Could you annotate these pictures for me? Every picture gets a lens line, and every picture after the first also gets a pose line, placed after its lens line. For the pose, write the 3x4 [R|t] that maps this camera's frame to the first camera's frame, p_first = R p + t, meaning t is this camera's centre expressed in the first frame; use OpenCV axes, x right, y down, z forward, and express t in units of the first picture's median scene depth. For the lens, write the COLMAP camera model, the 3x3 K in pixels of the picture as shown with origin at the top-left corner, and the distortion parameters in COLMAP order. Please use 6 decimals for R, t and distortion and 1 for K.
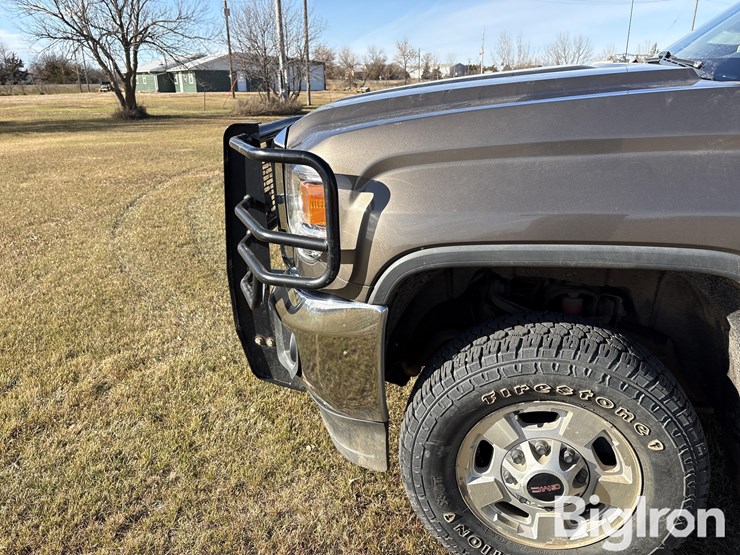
lens RADIAL K [[562.9, 0, 371.8], [0, 562.9, 272.2], [0, 0, 1]] dist [0.089438, -0.100610]
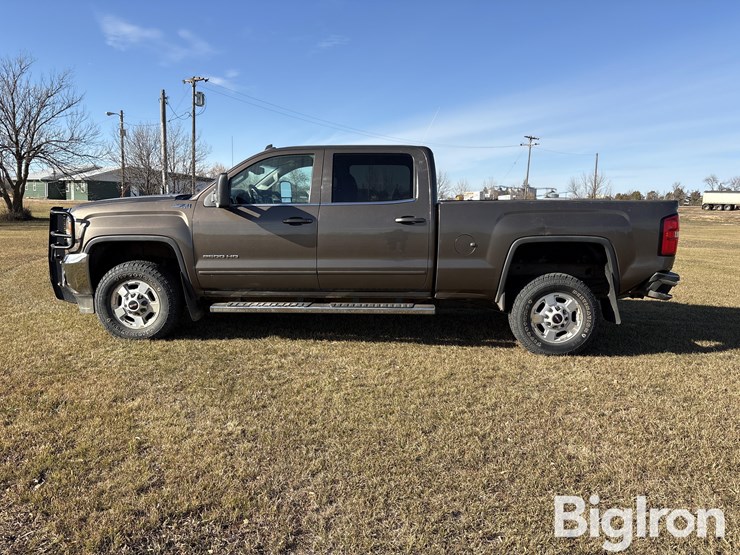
lens RADIAL K [[562.9, 0, 371.8], [0, 562.9, 272.2], [0, 0, 1]] dist [0.089438, -0.100610]
pose [[0.985204, 0.025734, 0.169440, 0.080923], [0.008224, 0.980425, -0.196721, 0.061491], [-0.171186, 0.195204, 0.965707, -0.192275]]
